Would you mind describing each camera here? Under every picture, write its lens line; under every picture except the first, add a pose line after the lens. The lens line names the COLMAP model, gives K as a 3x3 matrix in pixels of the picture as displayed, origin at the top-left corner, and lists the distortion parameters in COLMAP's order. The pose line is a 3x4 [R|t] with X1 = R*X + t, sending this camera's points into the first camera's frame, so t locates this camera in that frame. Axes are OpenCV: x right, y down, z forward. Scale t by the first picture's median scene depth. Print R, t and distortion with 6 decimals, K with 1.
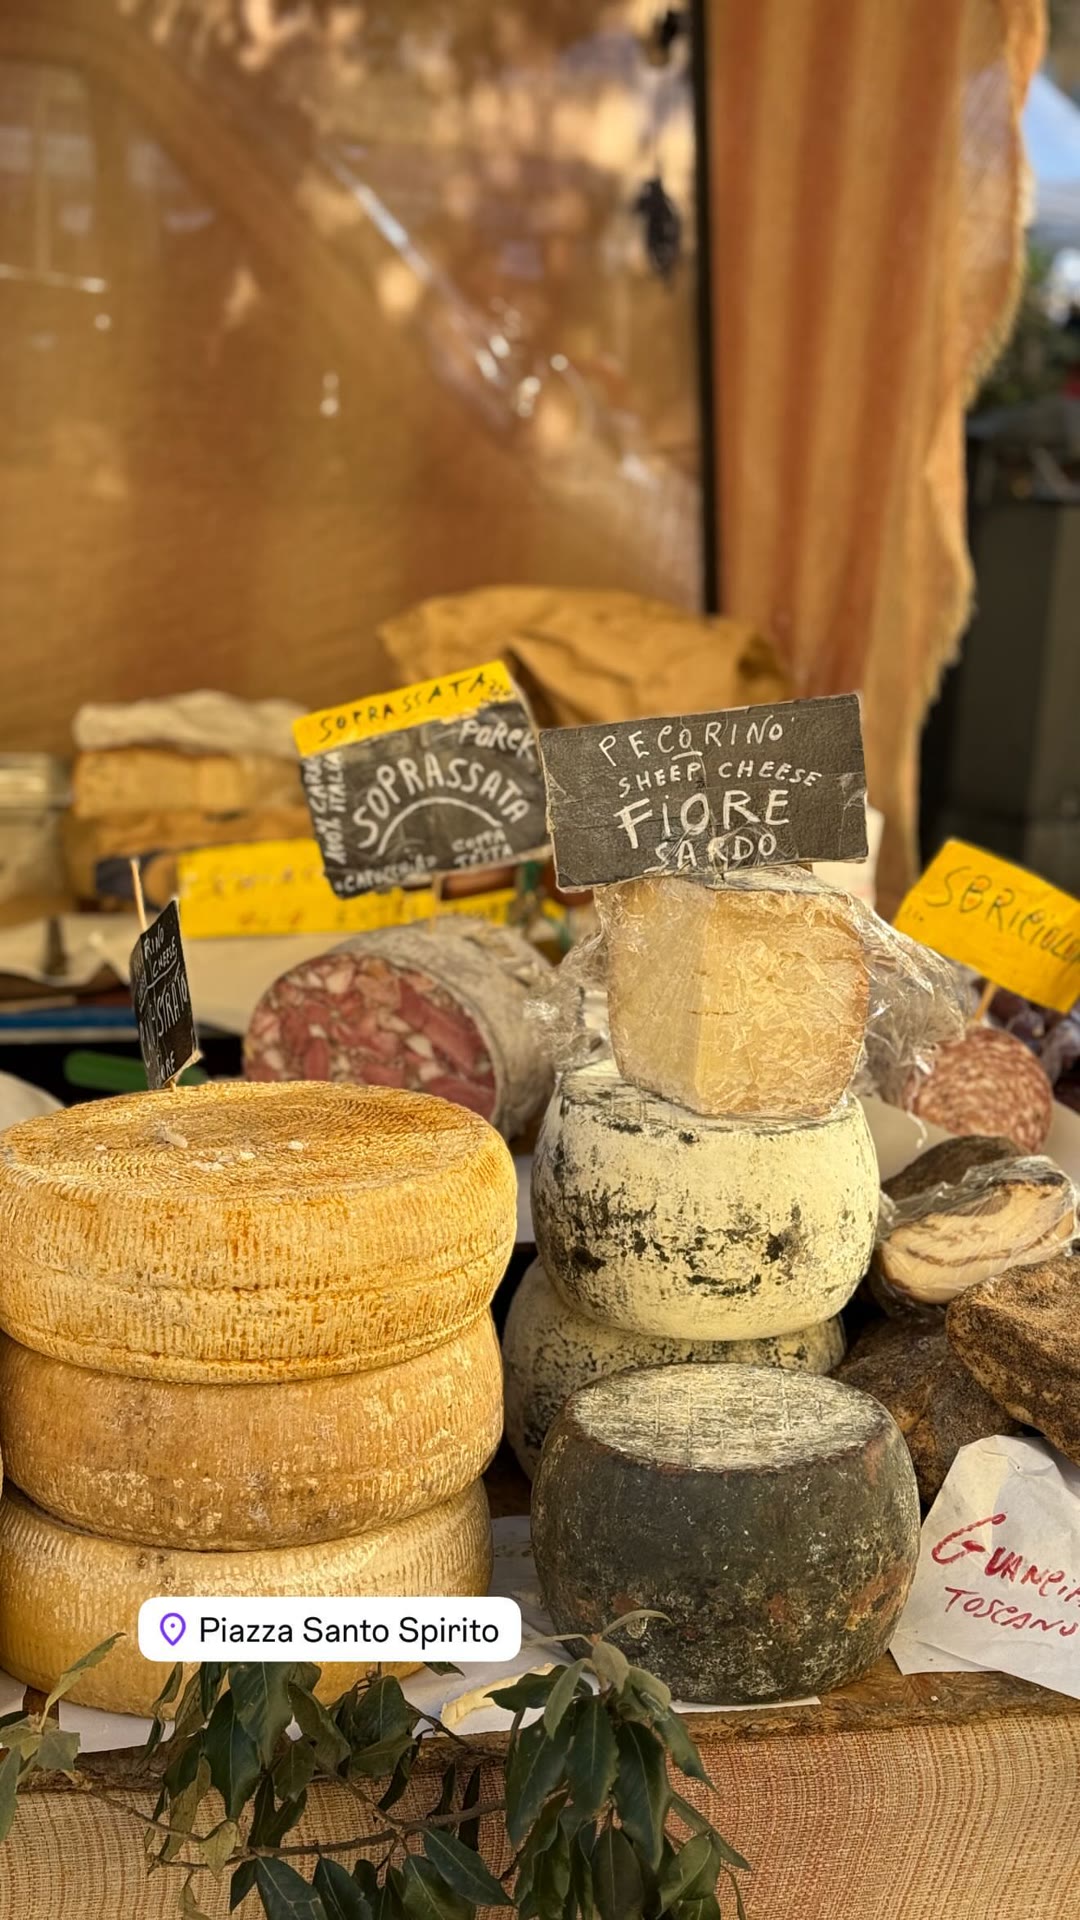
lens RADIAL K [[2644.3, 0, 540.0], [0, 2644.3, 960.0], [0, 0, 1]] dist [0.118547, -0.104870]
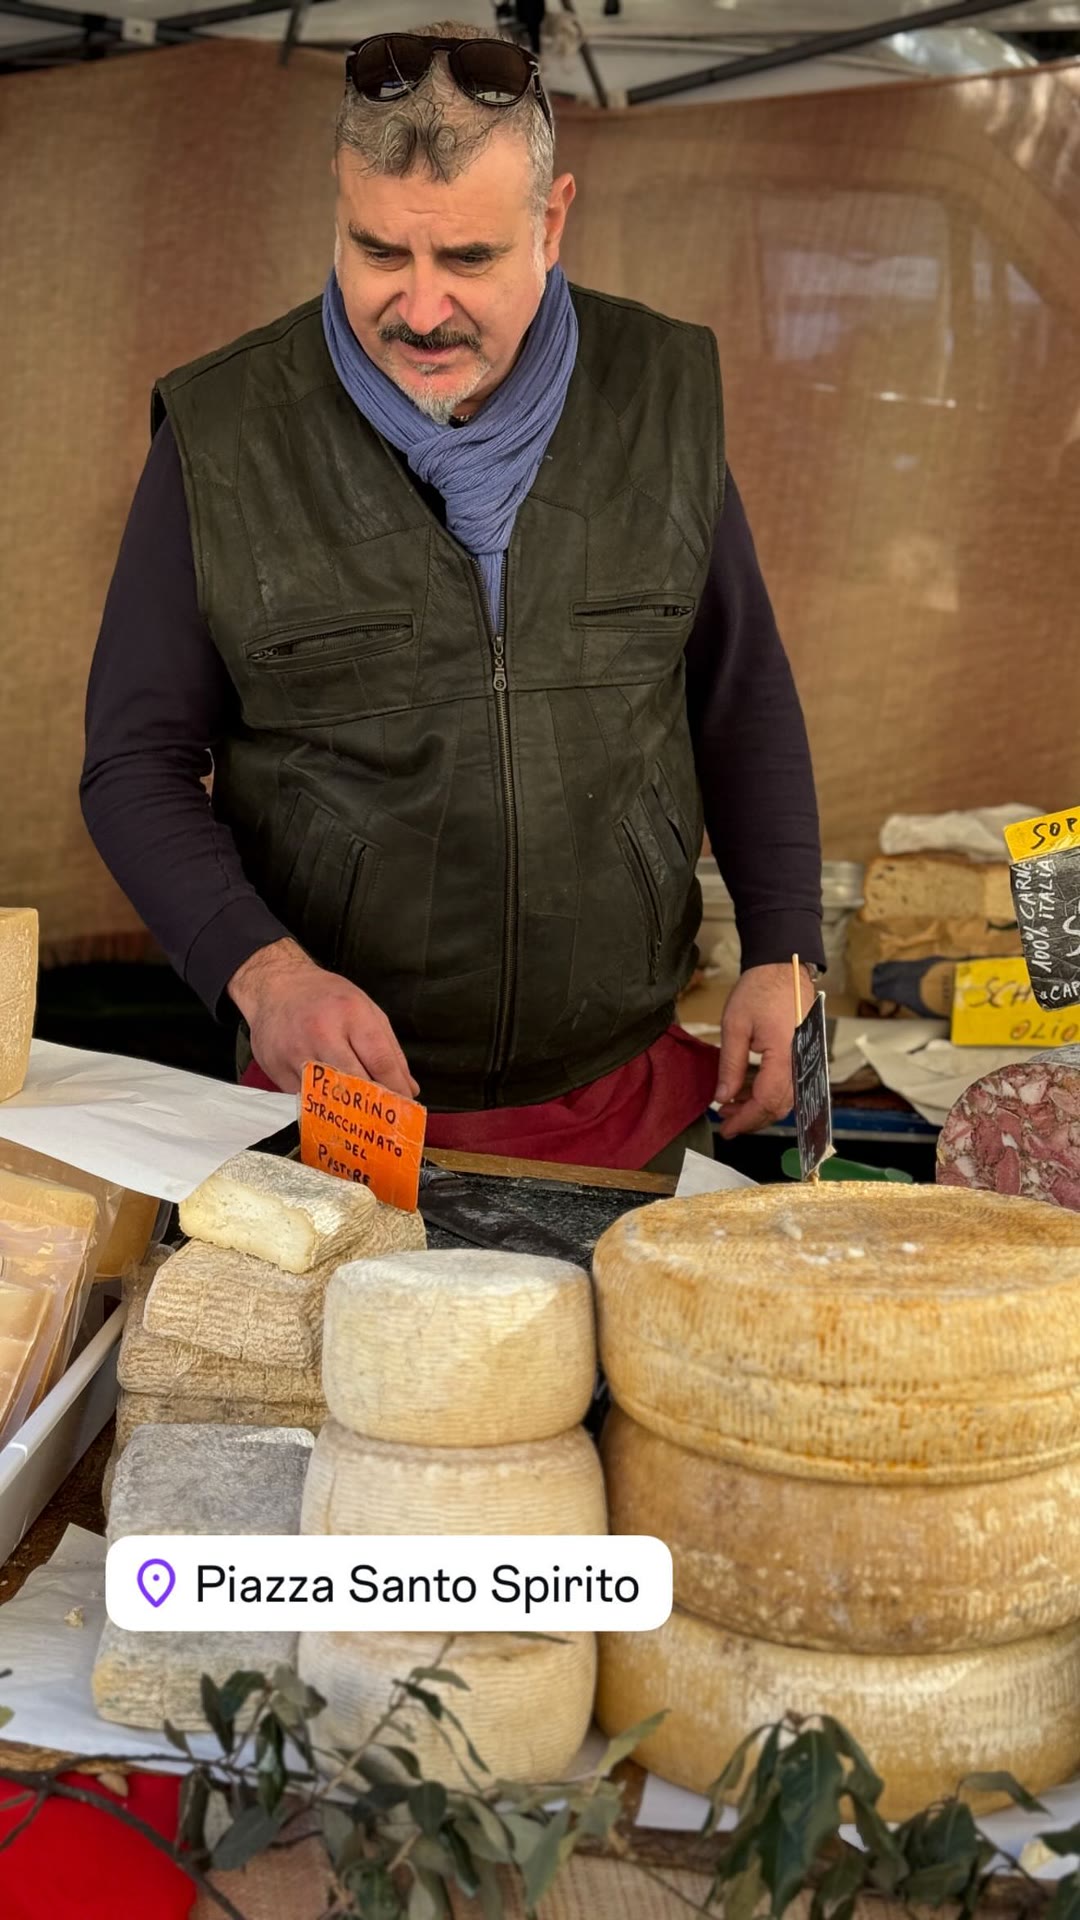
lens RADIAL K [[2644.3, 0, 540.0], [0, 2644.3, 960.0], [0, 0, 1]] dist [0.118547, -0.104870]
pose [[0.933115, 0.046707, -0.356532, 0.123952], [-0.062756, 0.997464, -0.033573, 0.004653], [0.354060, 0.053701, 0.933680, 0.018381]]
